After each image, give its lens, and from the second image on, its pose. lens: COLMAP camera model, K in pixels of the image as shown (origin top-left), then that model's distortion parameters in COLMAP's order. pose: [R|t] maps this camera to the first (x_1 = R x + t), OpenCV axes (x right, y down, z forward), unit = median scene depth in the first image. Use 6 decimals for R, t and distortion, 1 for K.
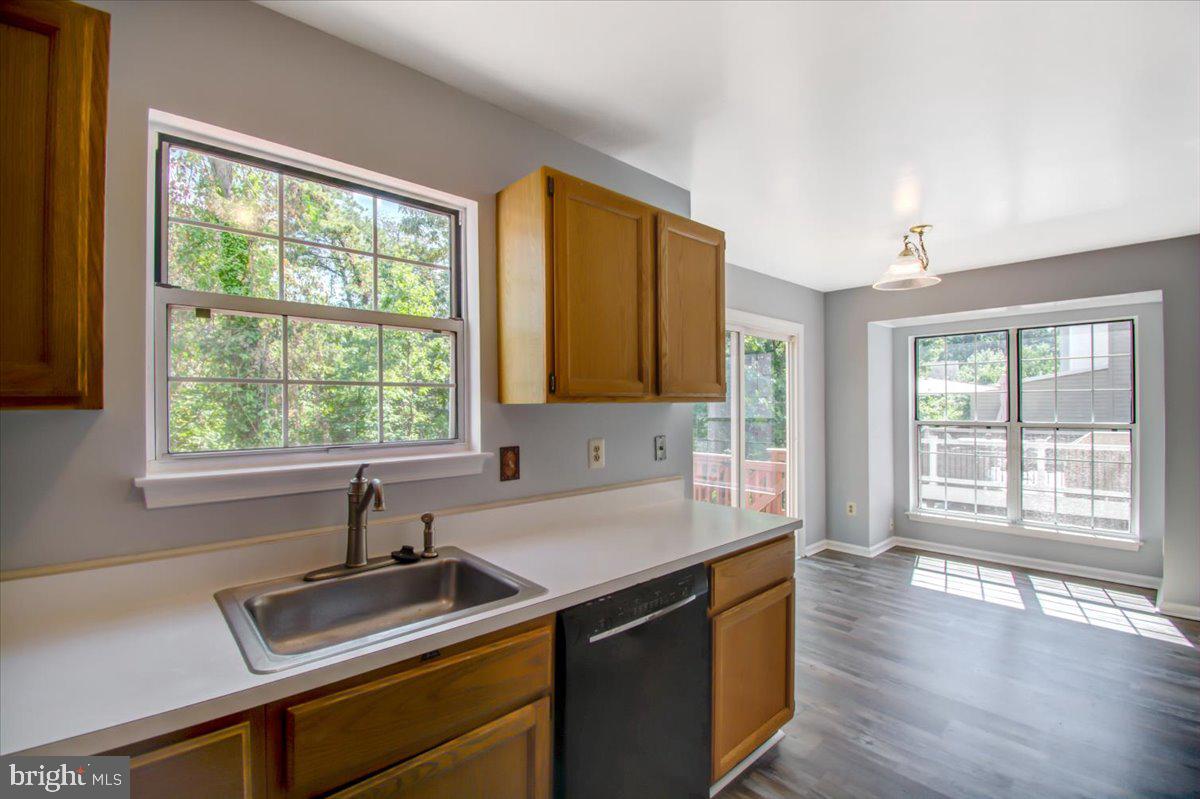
lens RADIAL K [[532.8, 0, 610.3], [0, 532.8, 404.1], [0, 0, 1]] dist [0.007415, -0.017712]
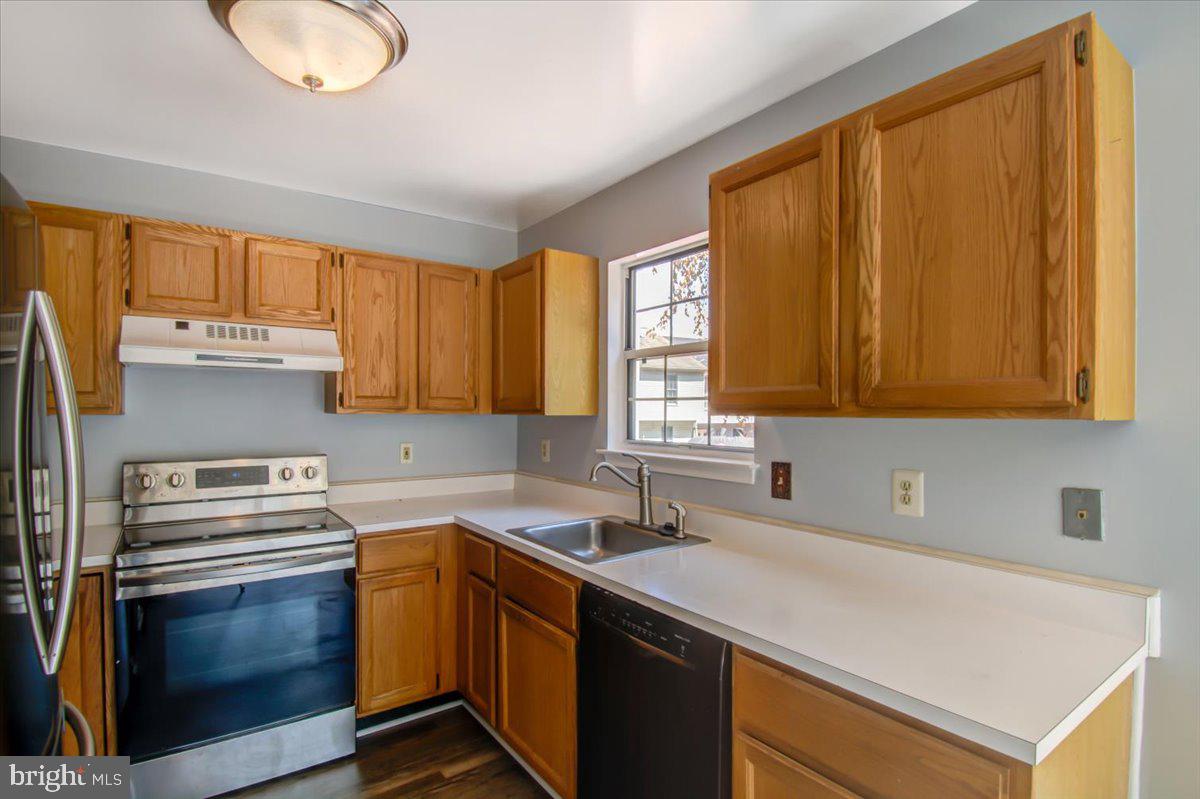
lens RADIAL K [[590.2, 0, 601.9], [0, 590.2, 418.8], [0, 0, 1]] dist [-0.020093, -0.000577]
pose [[-0.128927, 0.021465, -0.991422, 0.868913], [-0.001666, 0.999760, 0.021863, -0.017446], [0.991653, 0.004470, -0.128860, 0.830460]]
